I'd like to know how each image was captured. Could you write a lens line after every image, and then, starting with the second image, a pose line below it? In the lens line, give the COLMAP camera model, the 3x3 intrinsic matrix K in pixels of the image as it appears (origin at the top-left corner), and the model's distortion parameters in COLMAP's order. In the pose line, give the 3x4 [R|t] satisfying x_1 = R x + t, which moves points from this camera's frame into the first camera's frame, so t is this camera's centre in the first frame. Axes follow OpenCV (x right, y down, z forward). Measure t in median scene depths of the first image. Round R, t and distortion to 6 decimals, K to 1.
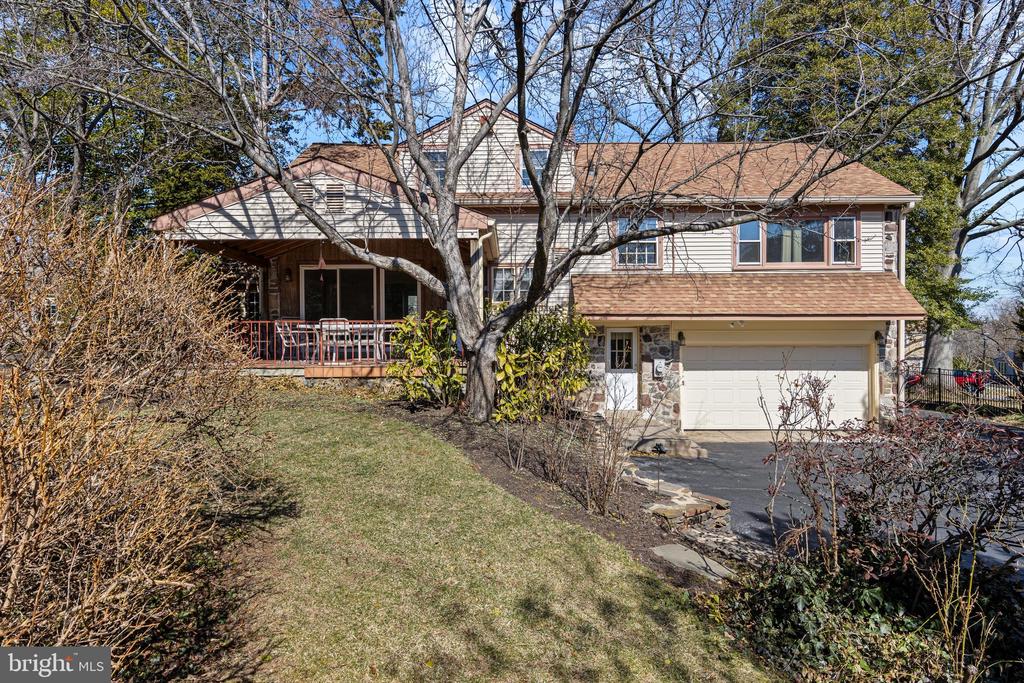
lens RADIAL K [[552.6, 0, 511.9], [0, 552.6, 341.4], [0, 0, 1]] dist [-0.001458, 0.000457]
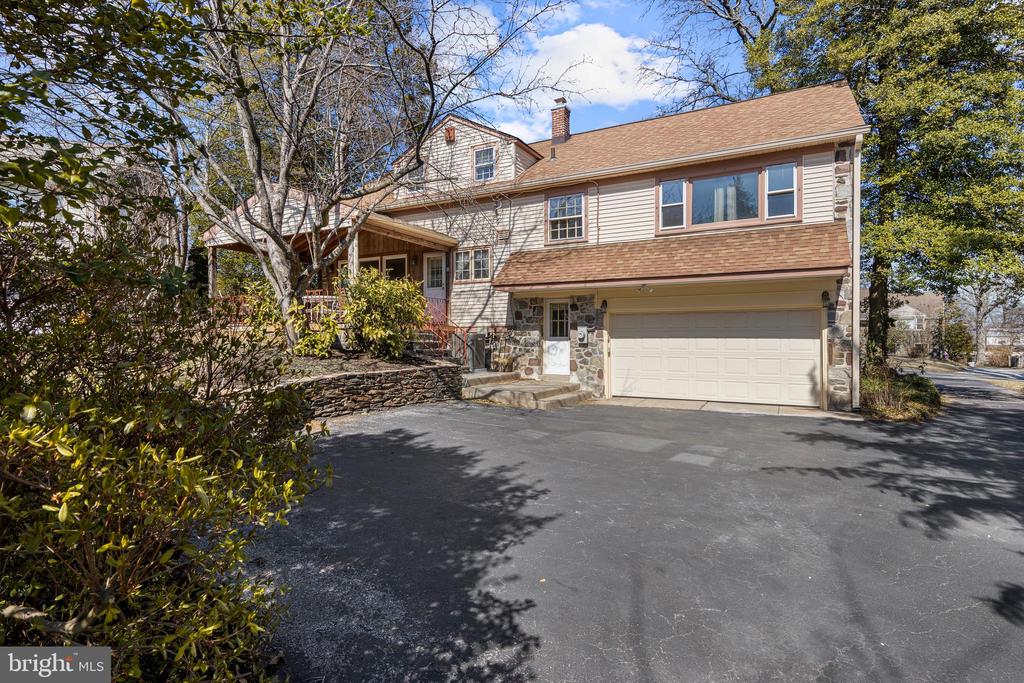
lens RADIAL K [[527.7, 0, 511.4], [0, 527.7, 339.3], [0, 0, 1]] dist [0.004340, -0.000094]
pose [[0.882276, 0.001238, -0.470730, 0.617804], [-0.005376, 0.999958, -0.007448, 0.064420], [0.470701, 0.009102, 0.882246, 0.046753]]
